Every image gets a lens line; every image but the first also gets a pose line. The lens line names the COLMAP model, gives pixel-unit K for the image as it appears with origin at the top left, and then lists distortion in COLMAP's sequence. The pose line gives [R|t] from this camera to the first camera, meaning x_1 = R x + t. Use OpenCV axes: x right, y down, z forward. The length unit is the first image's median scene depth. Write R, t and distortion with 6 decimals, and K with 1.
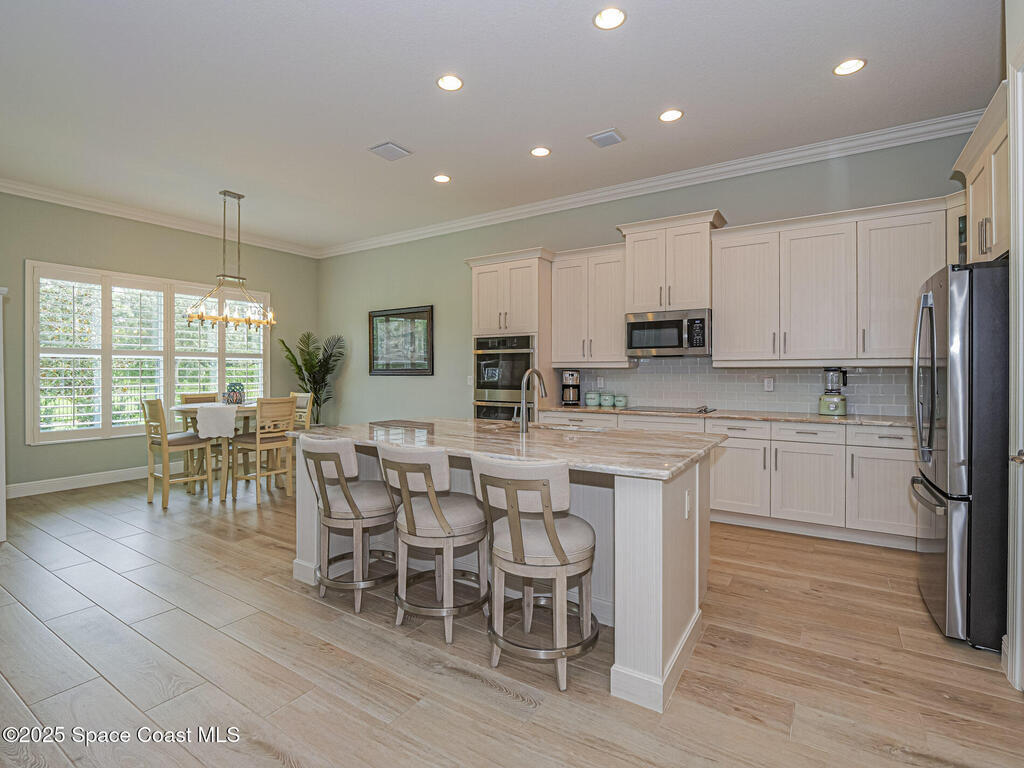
lens RADIAL K [[503.1, 0, 512.3], [0, 503.1, 381.9], [0, 0, 1]] dist [-0.017337, -0.000098]
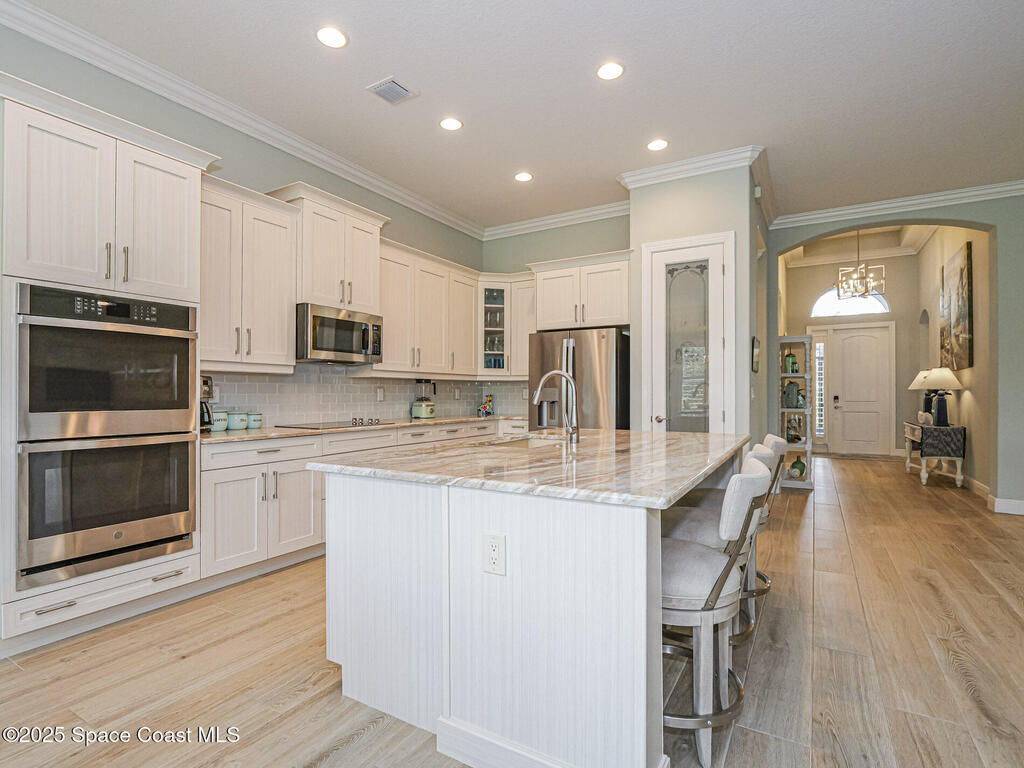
lens RADIAL K [[532.8, 0, 507.9], [0, 532.8, 385.1], [0, 0, 1]] dist [-0.012561, -0.000914]
pose [[-0.069241, 0.014821, 0.997490, -0.577732], [0.014666, 0.999797, -0.013837, 0.004212], [-0.997492, 0.013671, -0.069444, 0.737332]]
